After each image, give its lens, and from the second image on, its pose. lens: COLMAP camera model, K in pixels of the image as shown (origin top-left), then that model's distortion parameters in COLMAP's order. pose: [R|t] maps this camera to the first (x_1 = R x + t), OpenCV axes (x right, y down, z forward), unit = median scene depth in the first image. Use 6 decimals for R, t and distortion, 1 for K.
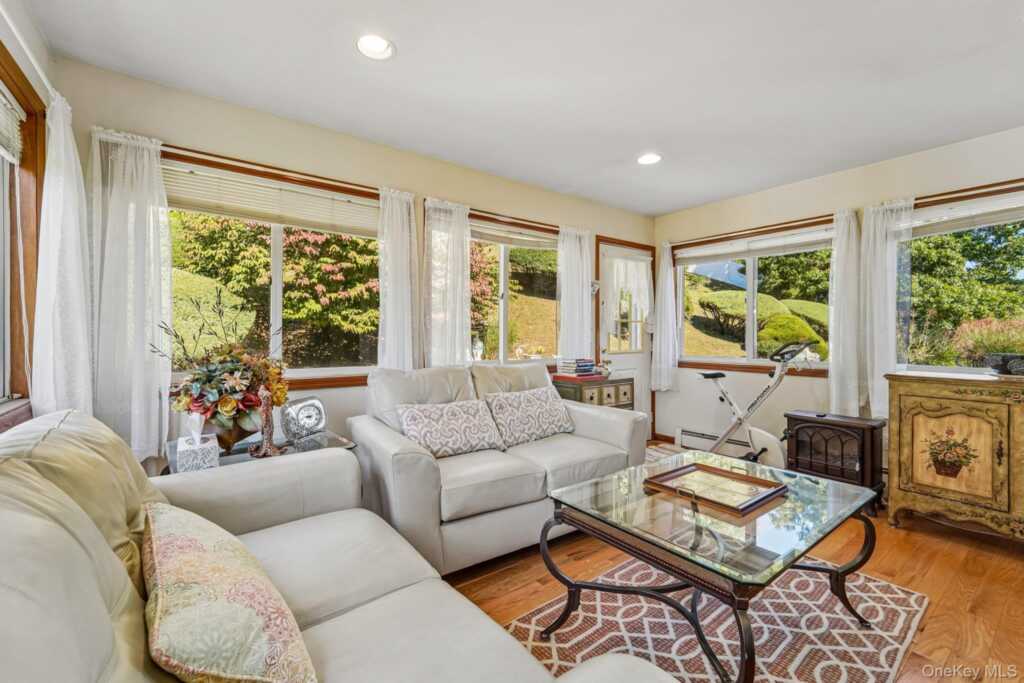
lens RADIAL K [[422.8, 0, 509.1], [0, 422.8, 334.2], [0, 0, 1]] dist [-0.013556, -0.002531]
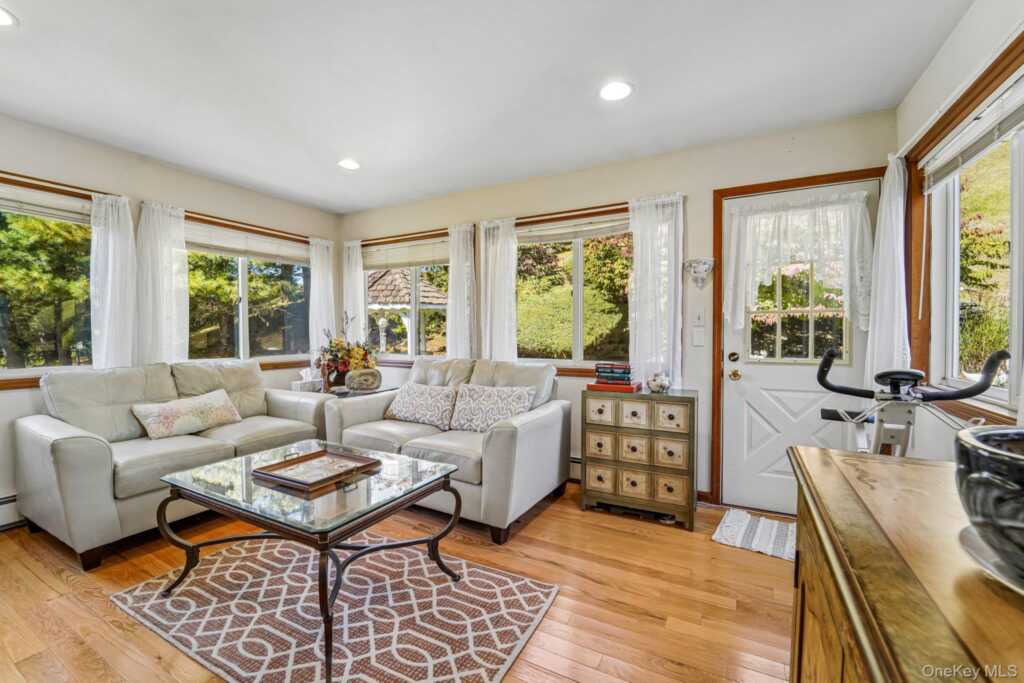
lens RADIAL K [[422.8, 0, 507.2], [0, 422.8, 343.6], [0, 0, 1]] dist [-0.013556, -0.002531]
pose [[0.416377, 0.023326, -0.908893, 0.795135], [-0.000577, 0.999677, 0.025392, -0.000608], [0.909192, -0.010048, 0.416256, 0.453551]]
